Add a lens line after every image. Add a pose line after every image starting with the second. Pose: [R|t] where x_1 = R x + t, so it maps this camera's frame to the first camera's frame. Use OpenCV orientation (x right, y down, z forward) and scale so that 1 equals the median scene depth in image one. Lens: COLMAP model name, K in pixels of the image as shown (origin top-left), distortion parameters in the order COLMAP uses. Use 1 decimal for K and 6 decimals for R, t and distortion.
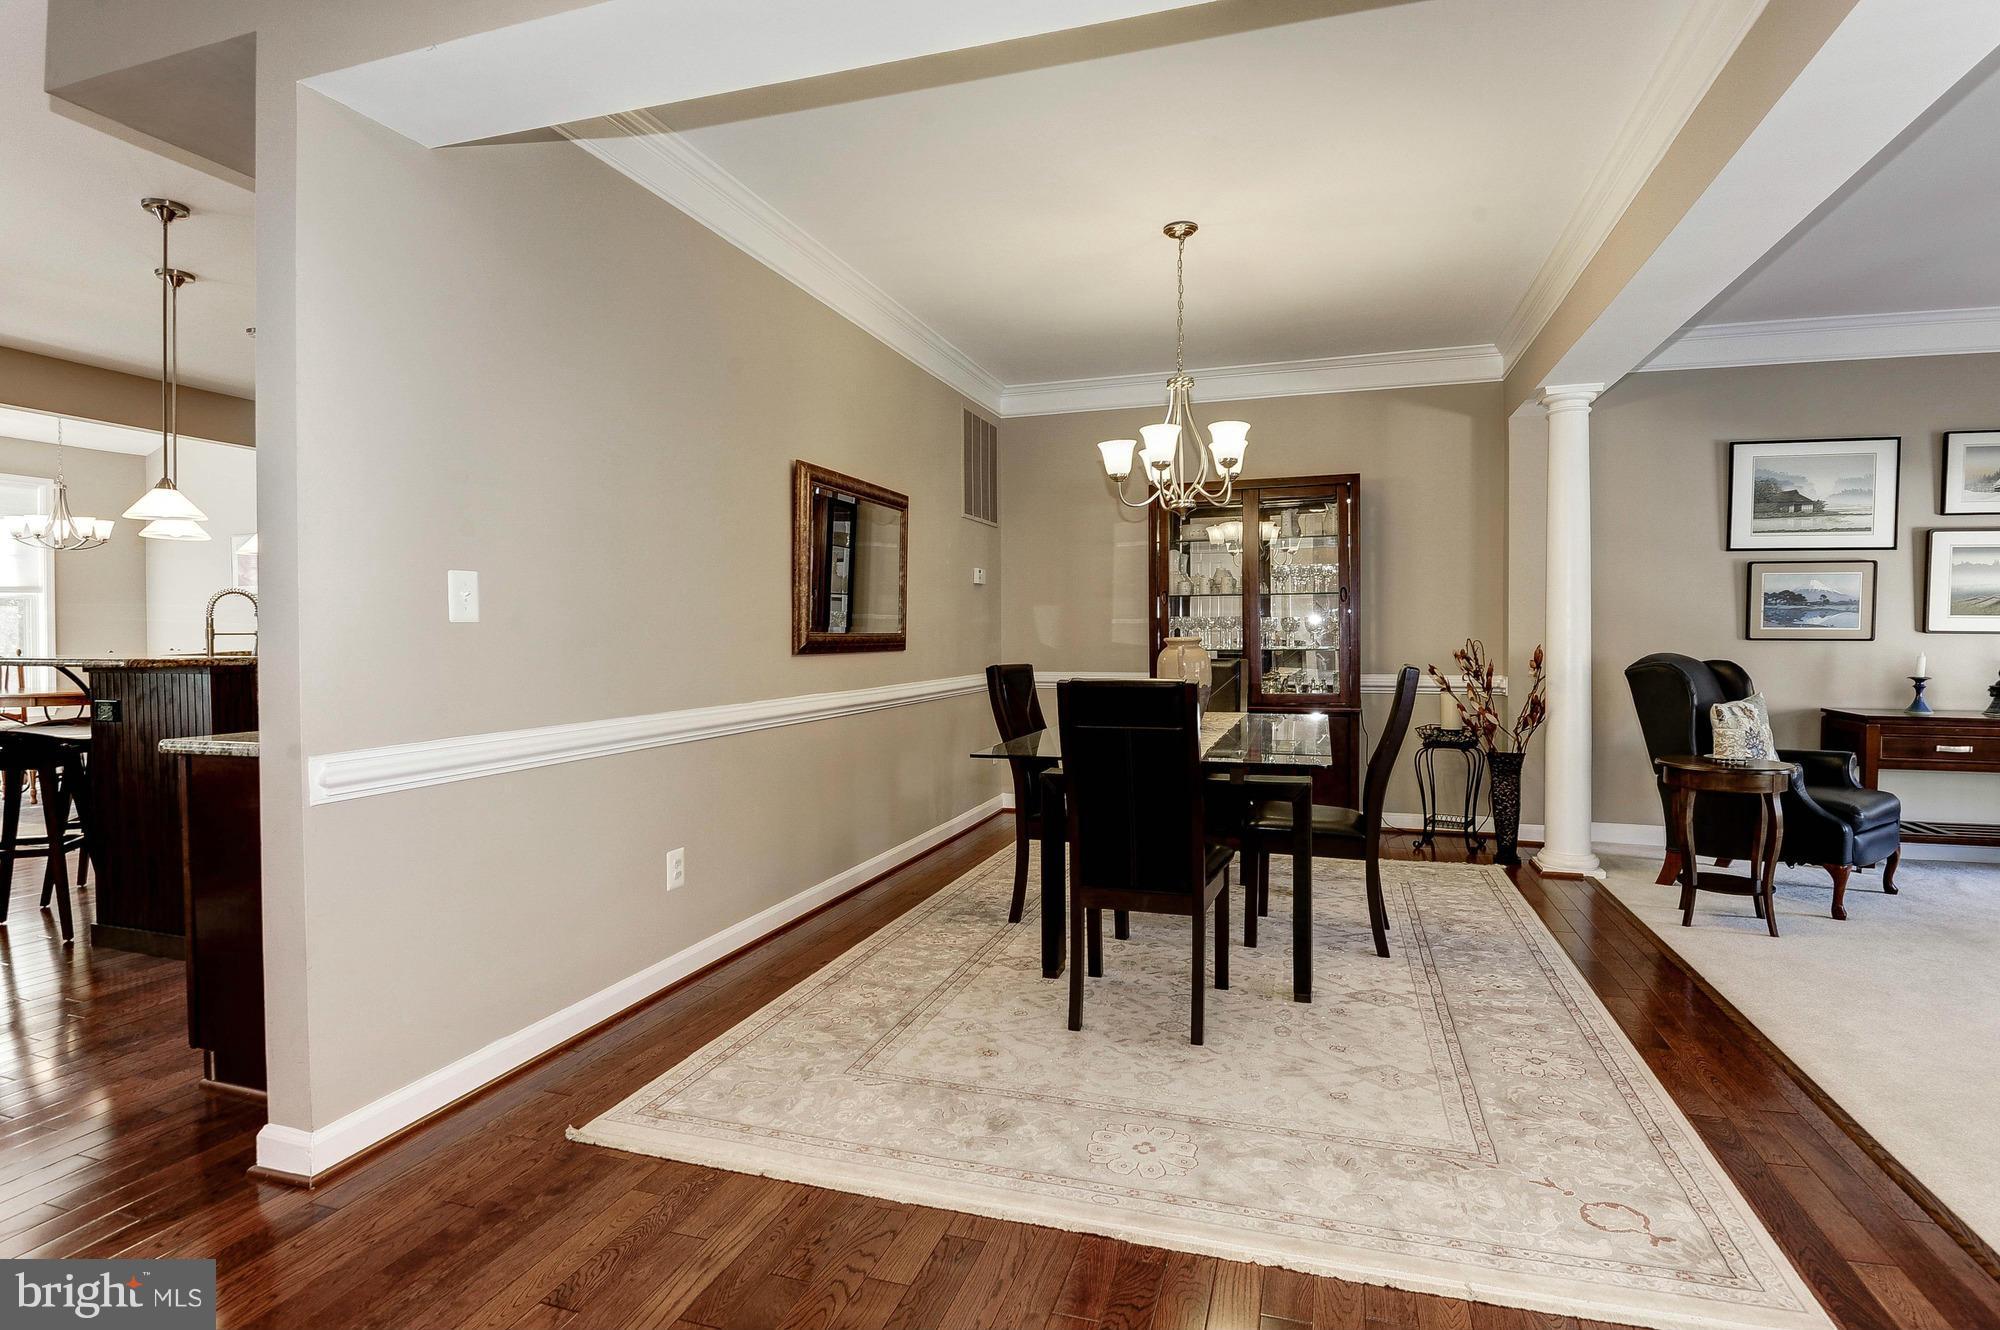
lens RADIAL K [[993.3, 0, 1009.9], [0, 993.3, 656.1], [0, 0, 1]] dist [0.003253, -0.017785]
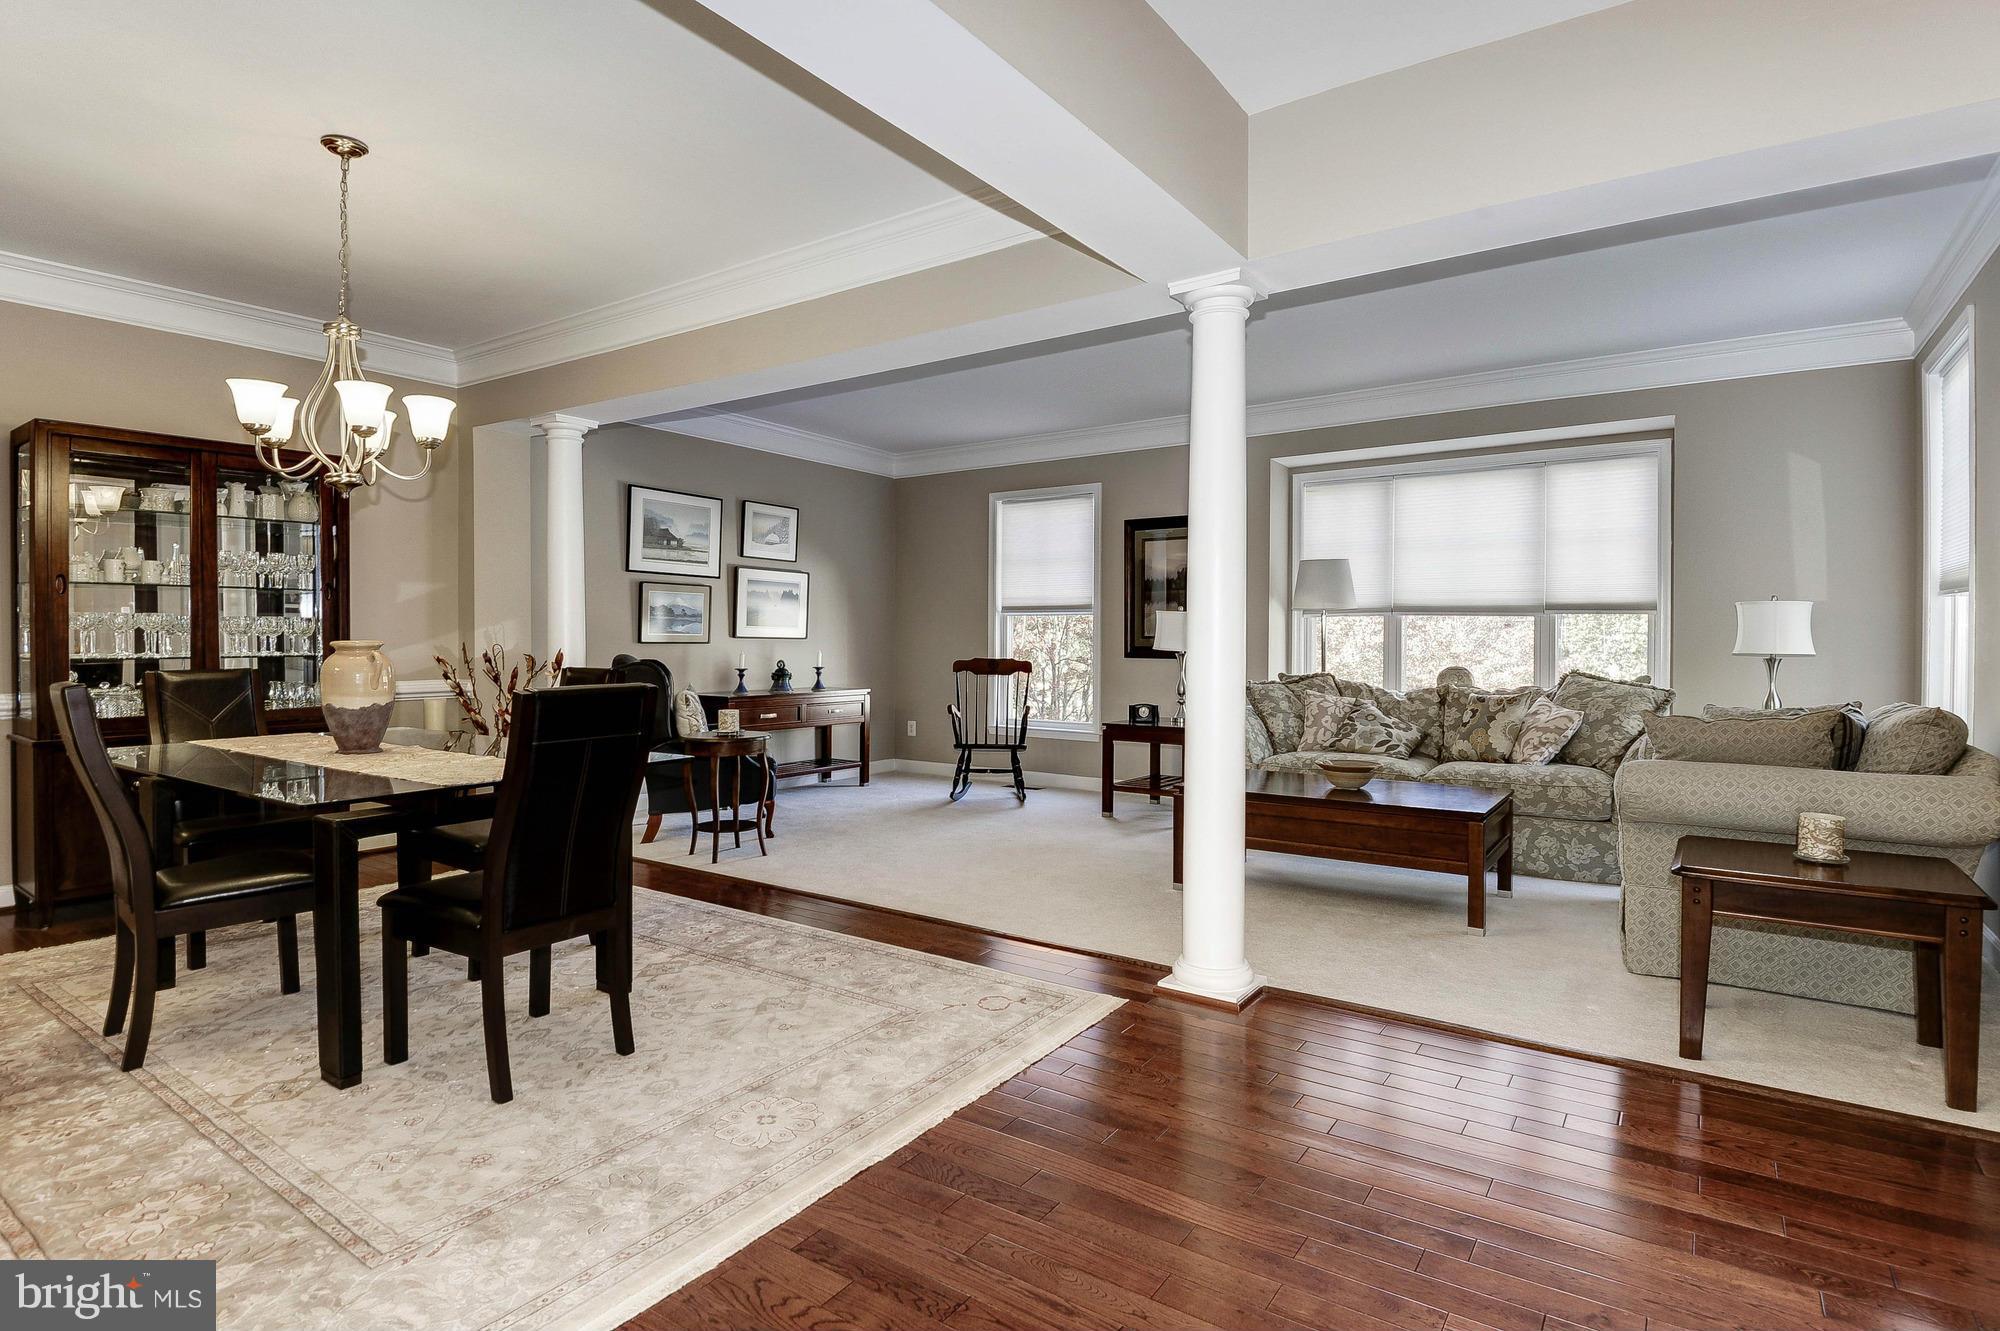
lens RADIAL K [[993.3, 0, 1009.9], [0, 993.3, 656.6], [0, 0, 1]] dist [0.003253, -0.017785]
pose [[0.305471, -0.016755, 0.952054, -0.549881], [0.021232, 0.999716, 0.010782, -0.005451], [-0.951965, 0.016920, 0.305740, 0.289324]]
